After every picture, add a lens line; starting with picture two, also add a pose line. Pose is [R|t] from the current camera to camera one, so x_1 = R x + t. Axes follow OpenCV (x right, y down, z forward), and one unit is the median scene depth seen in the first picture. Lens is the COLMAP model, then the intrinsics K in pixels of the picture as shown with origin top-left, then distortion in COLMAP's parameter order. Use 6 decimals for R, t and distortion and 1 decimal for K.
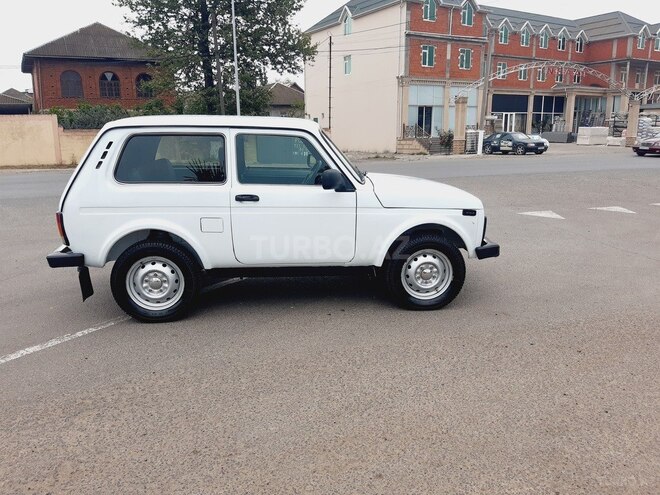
lens RADIAL K [[510.8, 0, 330.1], [0, 510.8, 243.5], [0, 0, 1]] dist [0.064695, -0.122920]
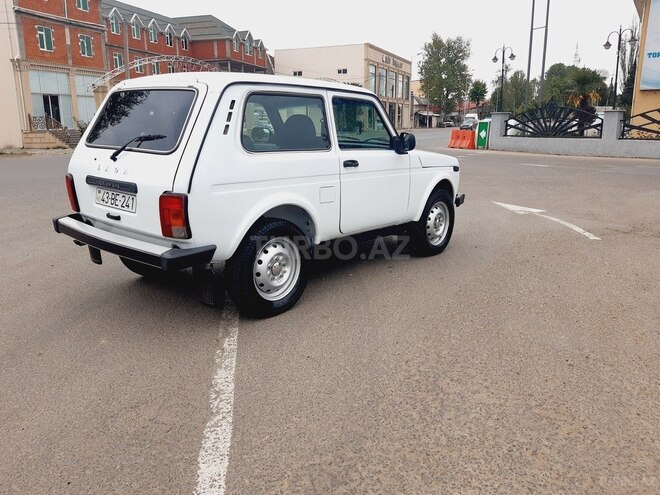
lens RADIAL K [[507.7, 0, 330.0], [0, 507.7, 247.5], [0, 0, 1]] dist [0.065587, -0.116548]
pose [[0.737017, -0.157652, 0.657231, -0.084885], [0.146134, 0.986584, 0.072781, -0.000756], [-0.659887, 0.042403, 0.750167, 0.030622]]
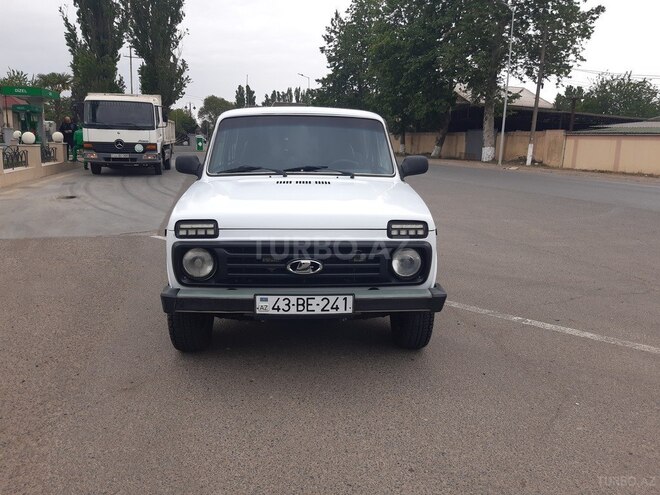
lens RADIAL K [[510.8, 0, 330.1], [0, 510.8, 243.5], [0, 0, 1]] dist [0.064695, -0.122920]
pose [[-0.067908, 0.202132, -0.977001, 0.100574], [-0.237922, 0.947728, 0.212613, -0.025981], [0.968907, 0.246888, -0.016267, 0.131749]]
